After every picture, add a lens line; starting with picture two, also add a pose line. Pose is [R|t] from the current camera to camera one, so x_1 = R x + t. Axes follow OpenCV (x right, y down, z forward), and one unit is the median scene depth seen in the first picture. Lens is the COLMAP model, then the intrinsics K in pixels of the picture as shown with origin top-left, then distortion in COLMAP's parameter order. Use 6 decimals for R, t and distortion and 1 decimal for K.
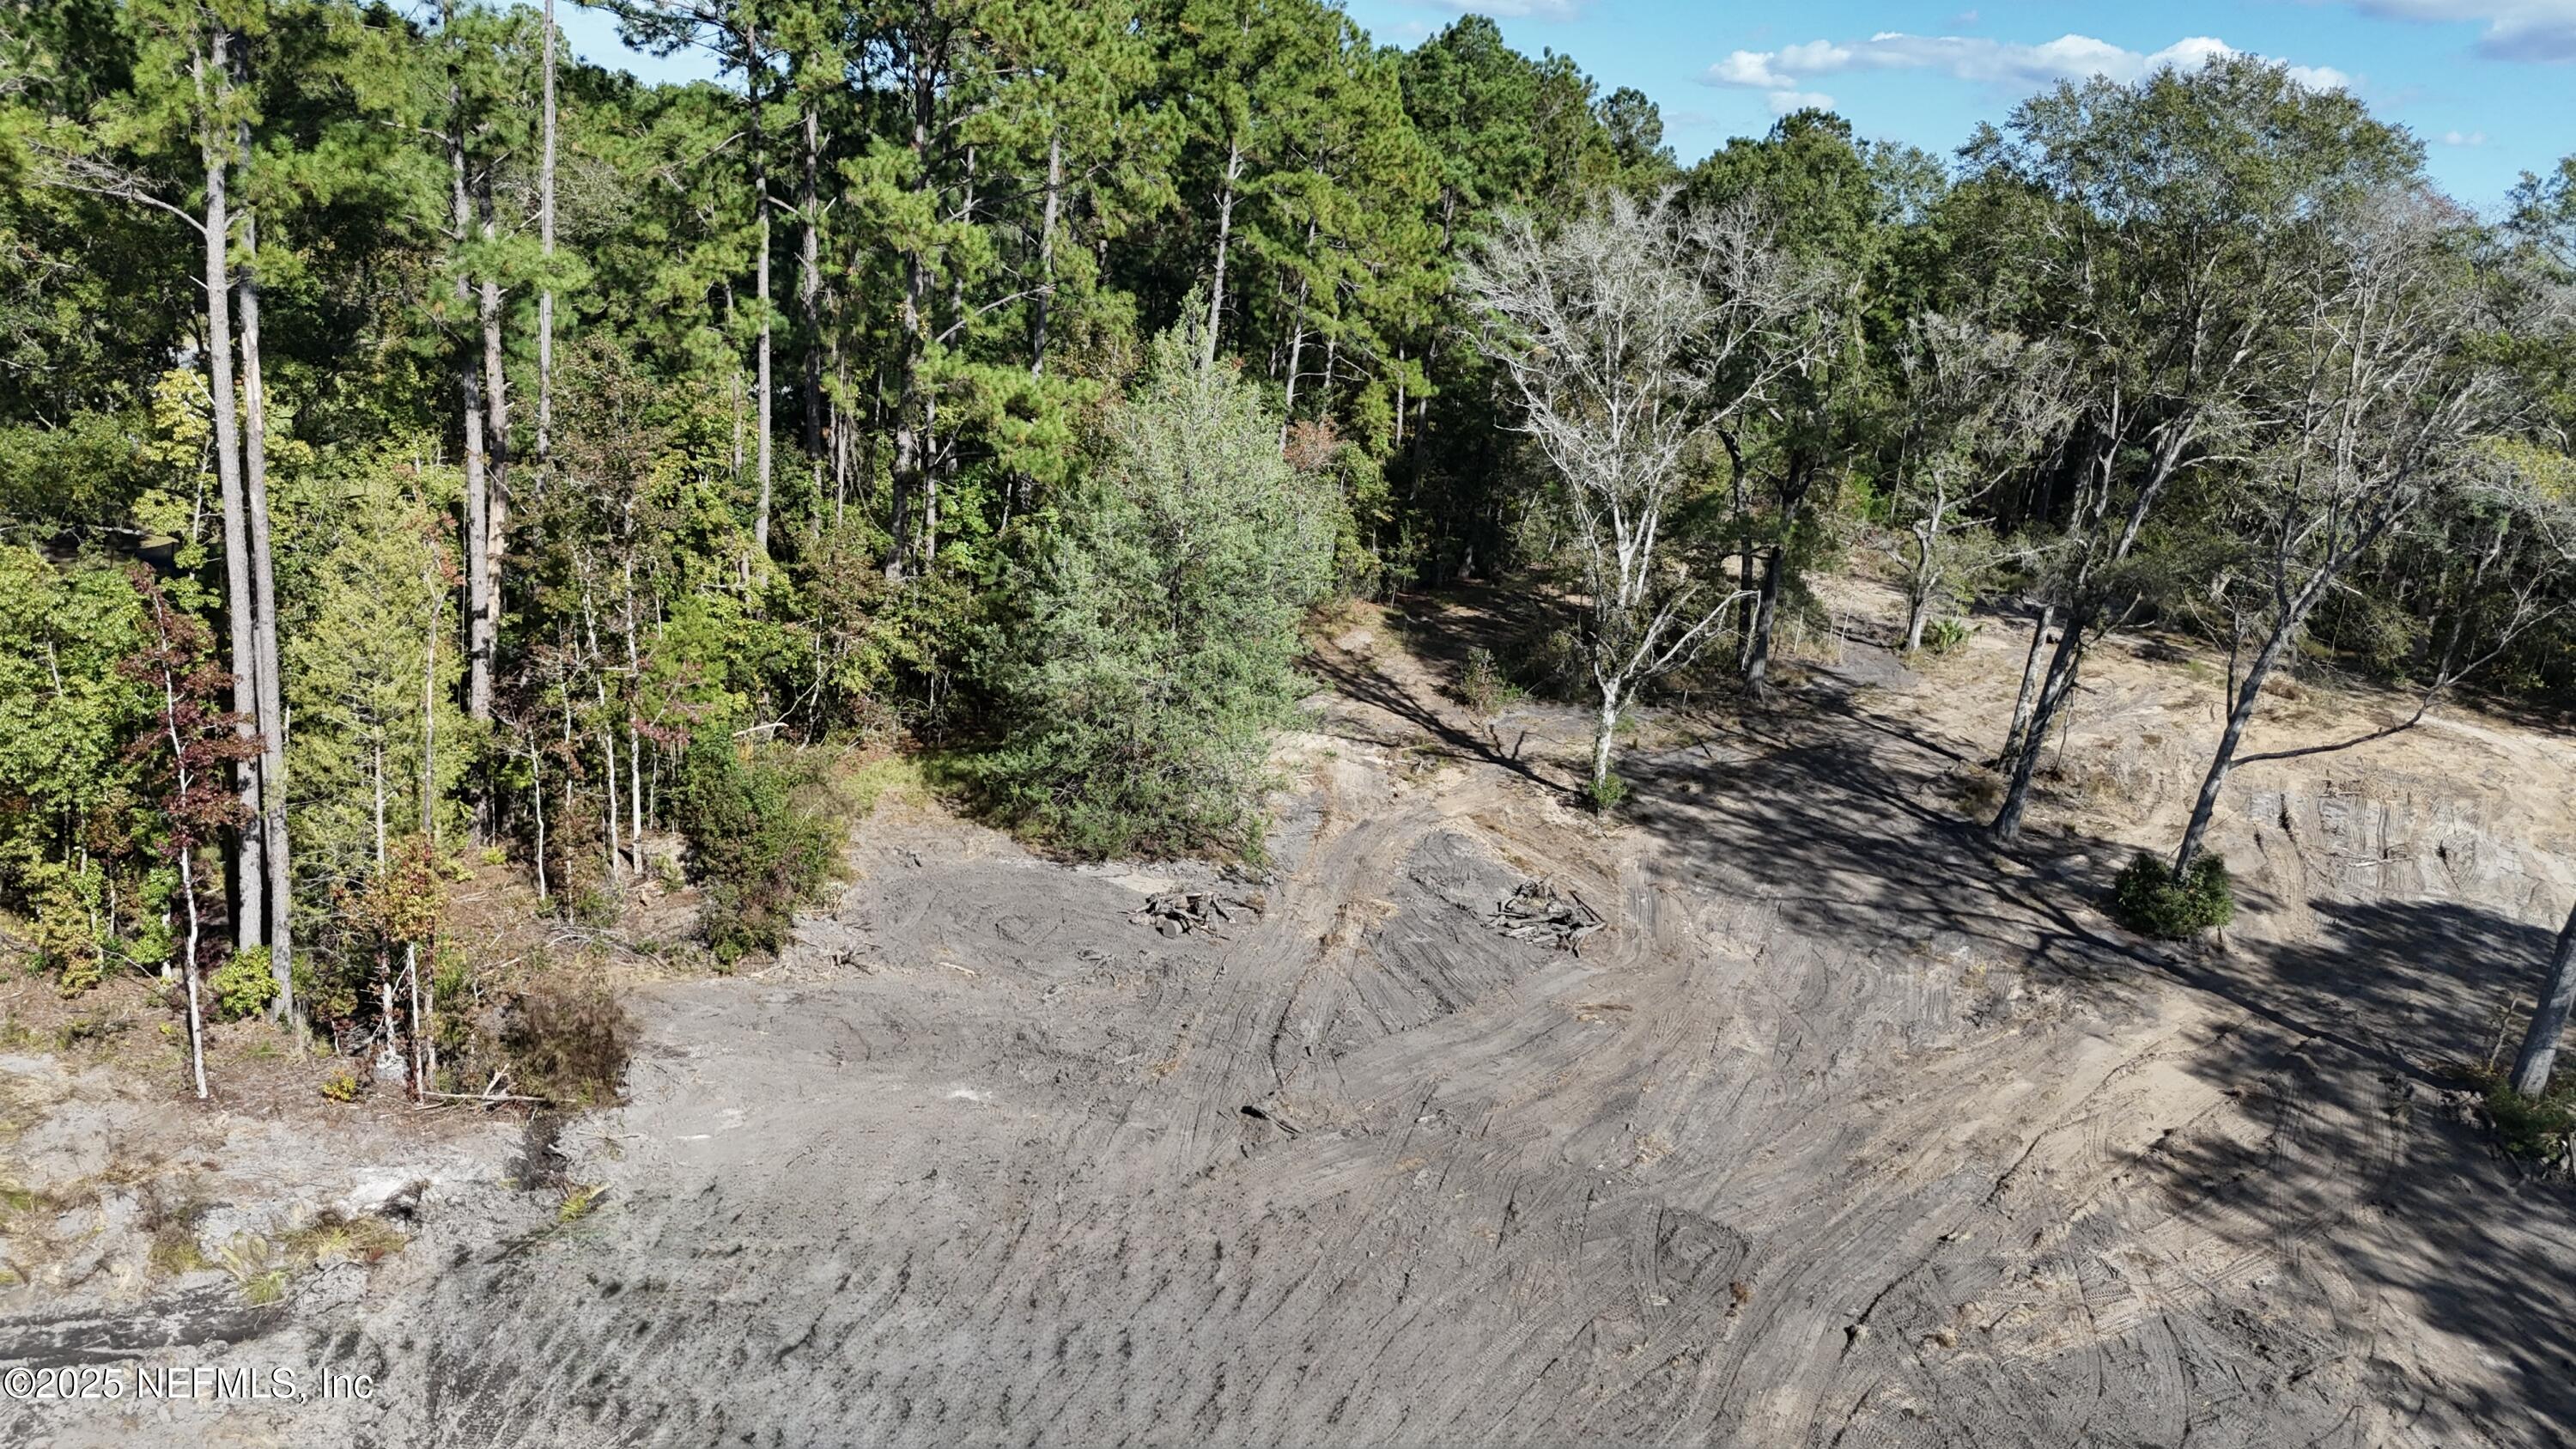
lens RADIAL K [[1904.6, 0, 1310.4], [0, 1904.6, 729.8], [0, 0, 1]] dist [0.075633, -0.072407]
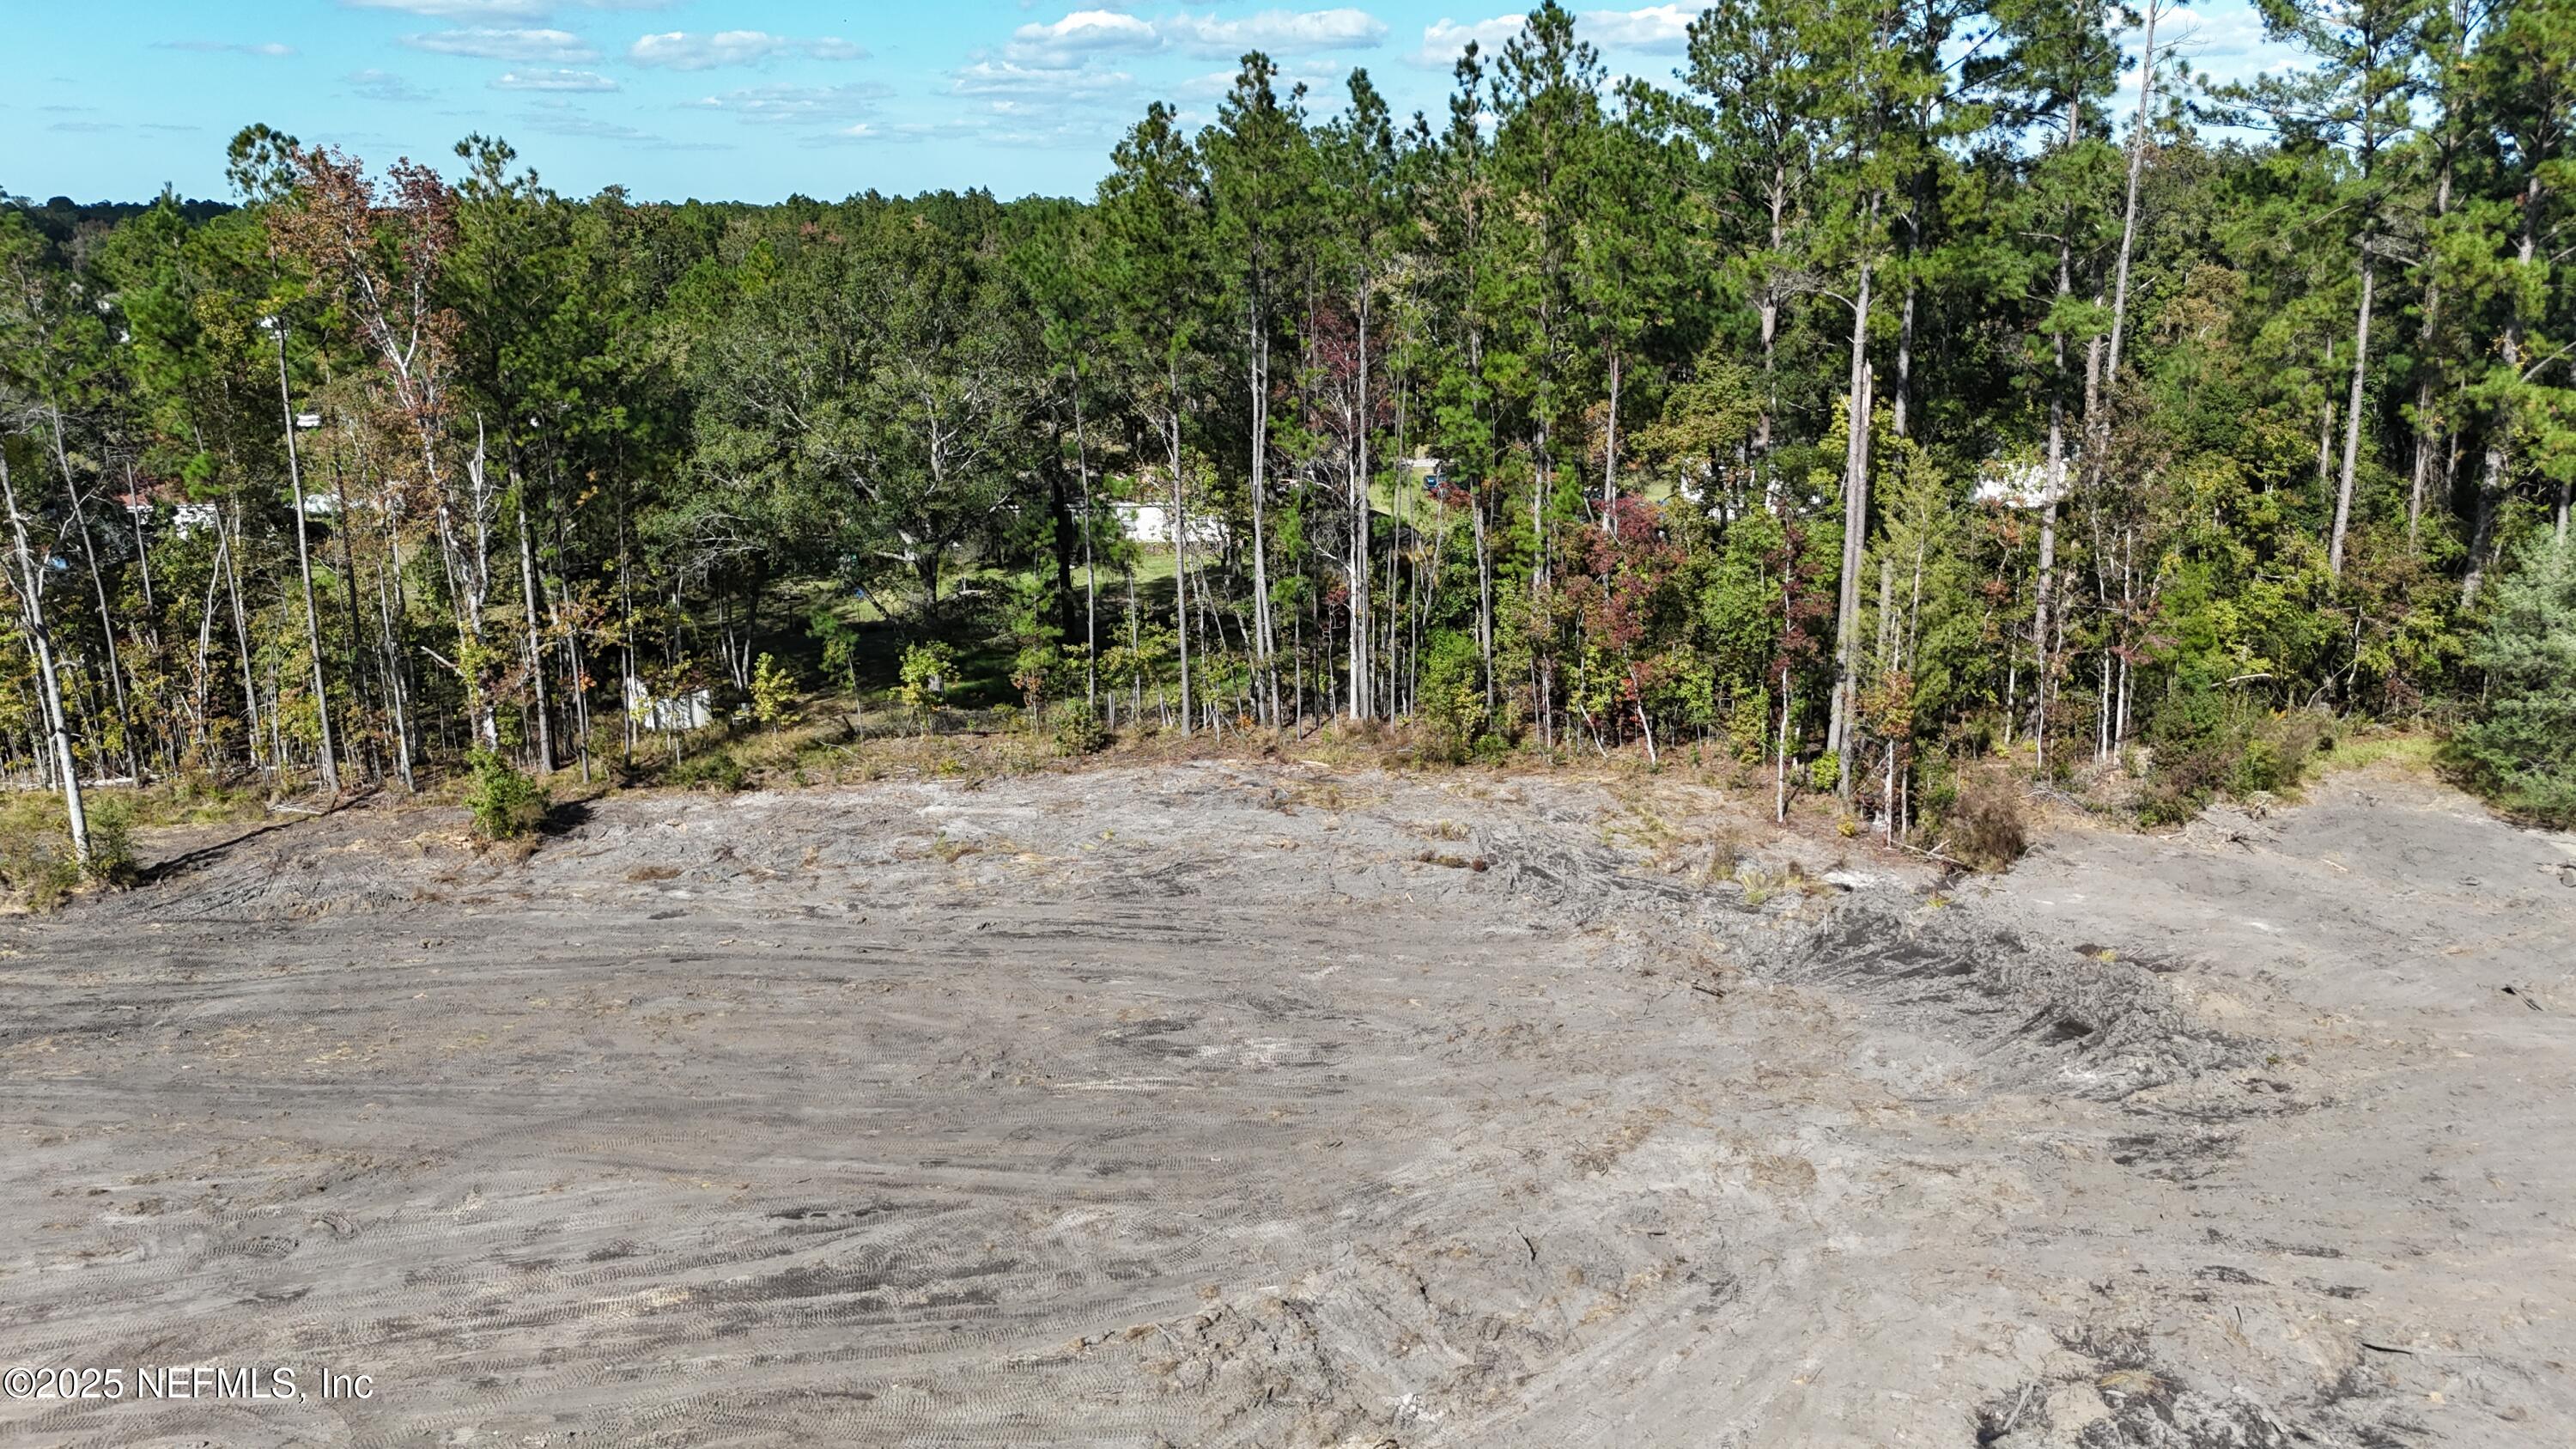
lens RADIAL K [[1904.6, 0, 1287.5], [0, 1904.6, 730.4], [0, 0, 1]] dist [0.075633, -0.072407]
pose [[0.569875, 0.098537, -0.815802, 0.497653], [-0.150561, 0.988498, 0.014223, 0.141710], [0.807821, 0.114723, 0.578156, -0.294805]]
